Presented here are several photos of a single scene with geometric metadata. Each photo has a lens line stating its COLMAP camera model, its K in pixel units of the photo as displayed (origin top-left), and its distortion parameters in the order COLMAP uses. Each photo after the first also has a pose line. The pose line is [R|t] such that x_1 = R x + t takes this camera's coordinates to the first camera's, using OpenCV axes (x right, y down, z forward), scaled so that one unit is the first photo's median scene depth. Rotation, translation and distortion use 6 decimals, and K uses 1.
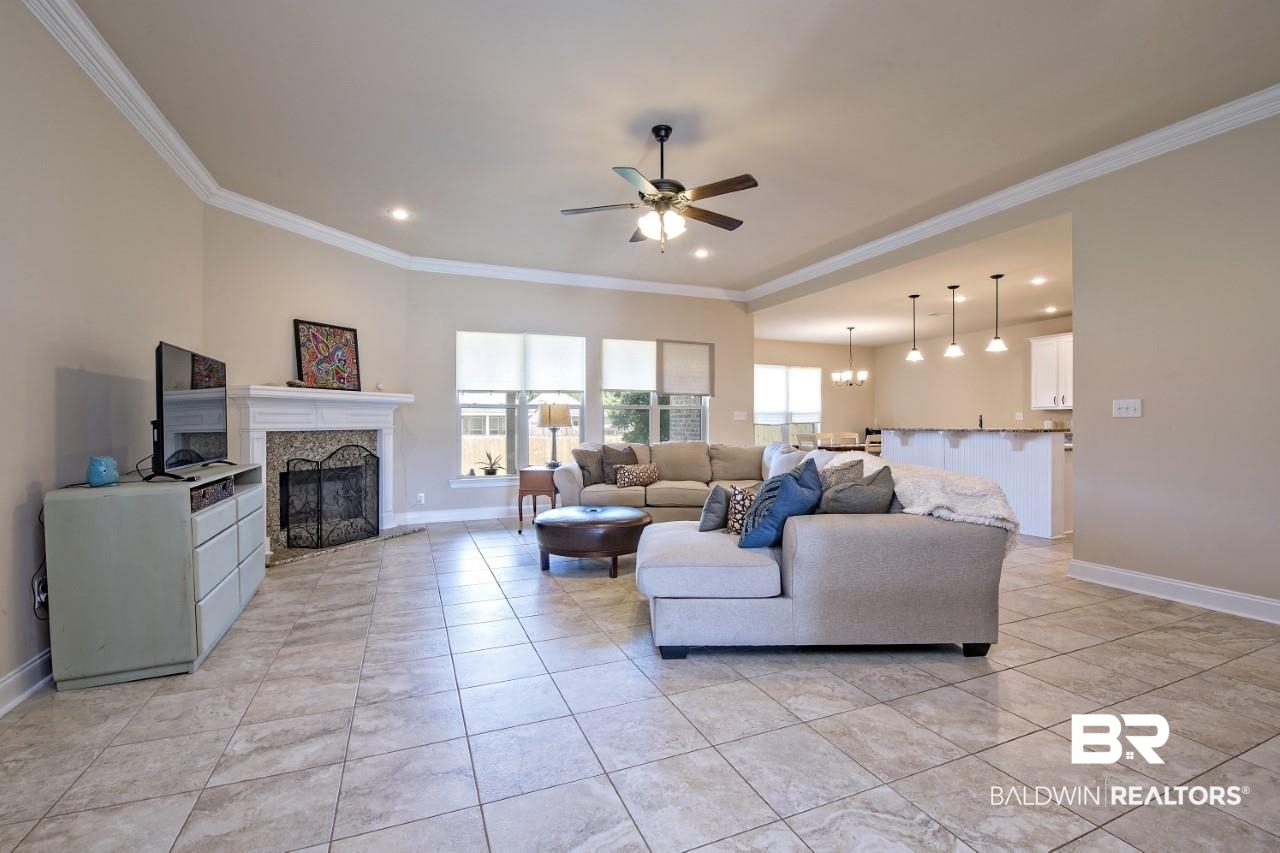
lens RADIAL K [[555.4, 0, 641.5], [0, 555.4, 423.5], [0, 0, 1]] dist [-0.002495, -0.010111]
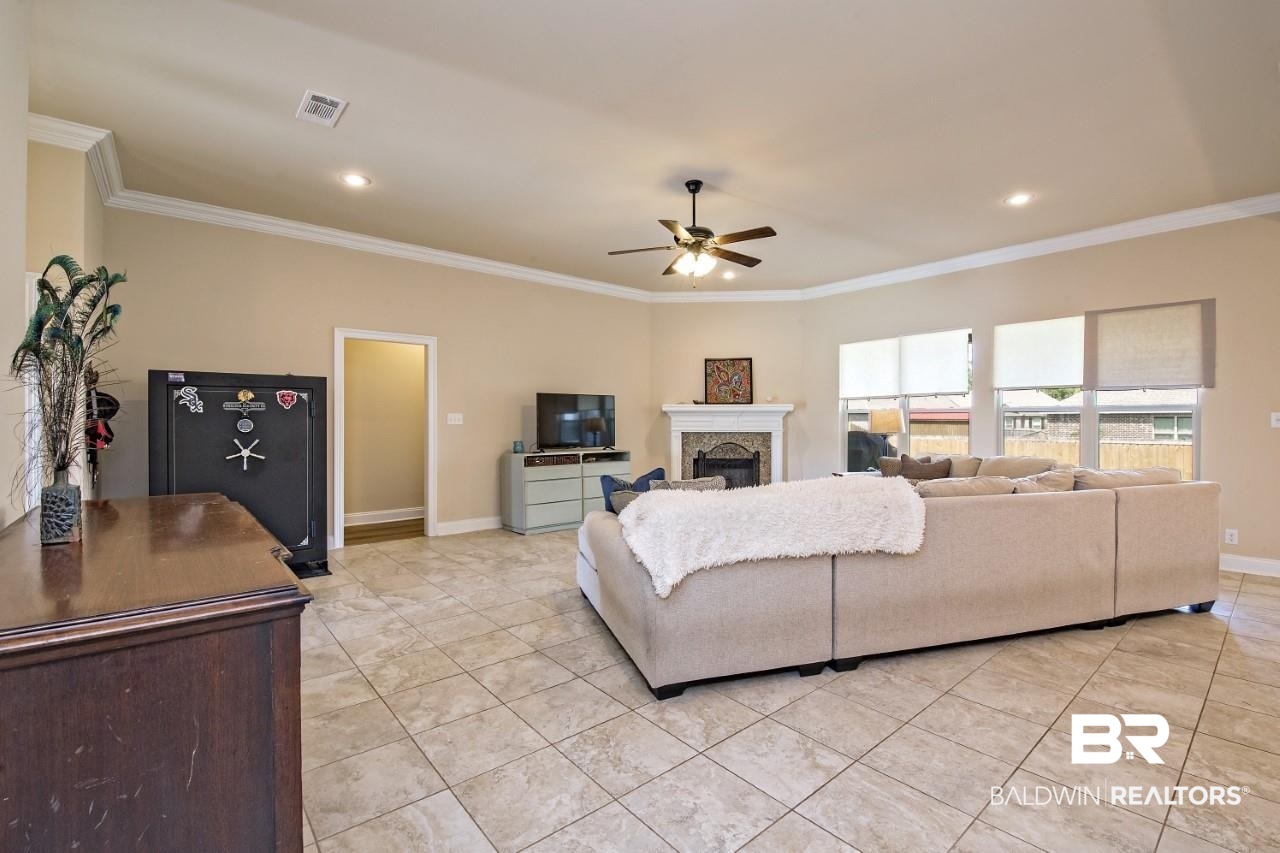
lens RADIAL K [[555.4, 0, 641.5], [0, 555.4, 423.5], [0, 0, 1]] dist [-0.002495, -0.010111]
pose [[0.302724, 0.005444, -0.953063, 0.658690], [-0.003902, 0.999982, 0.004473, -0.014262], [0.953070, 0.002365, 0.302740, 0.314692]]
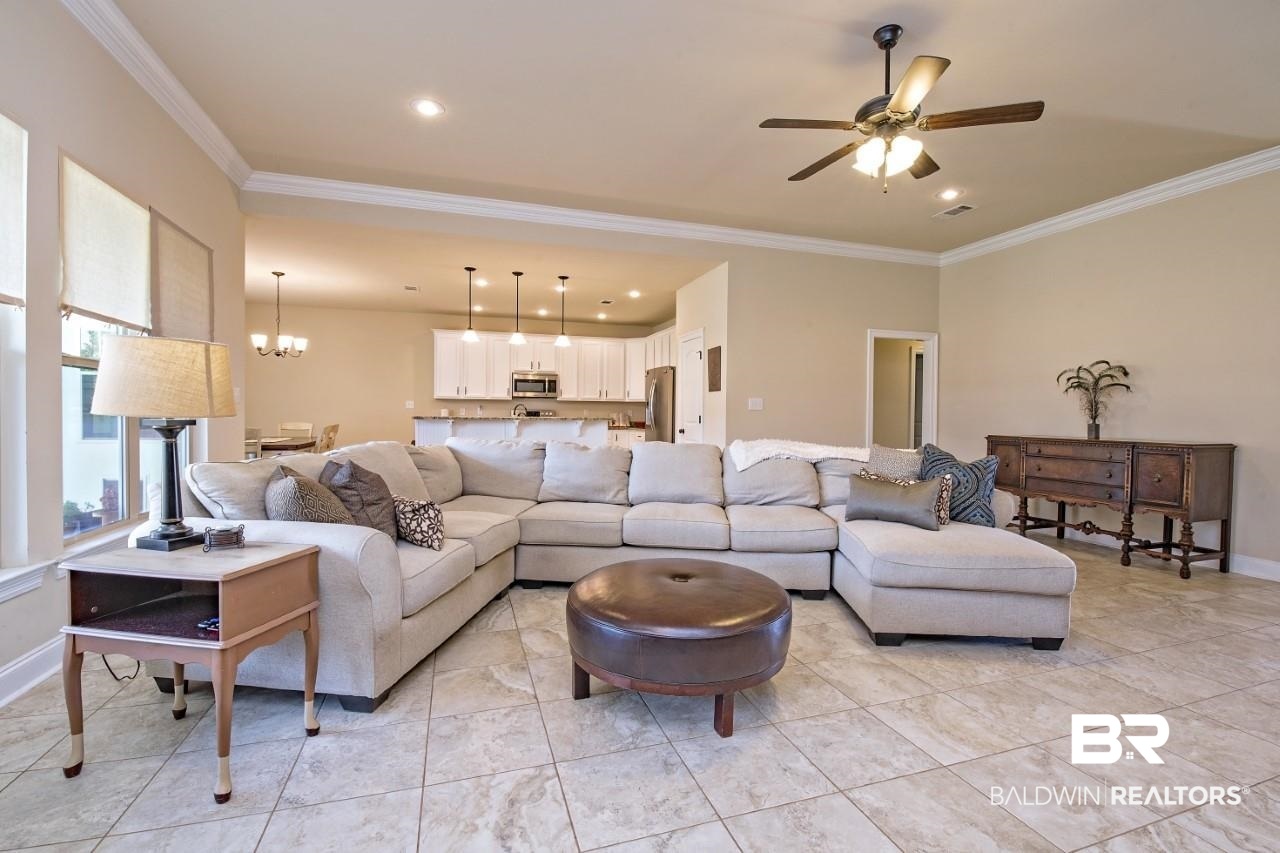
lens RADIAL K [[566.2, 0, 640.0], [0, 566.2, 426.5], [0, 0, 1]] dist [-0.001985, -0.010009]
pose [[0.085934, -0.020131, 0.996097, -0.458106], [-0.008586, 0.999744, 0.020945, 0.003016], [-0.996264, -0.010352, 0.085739, 0.743639]]
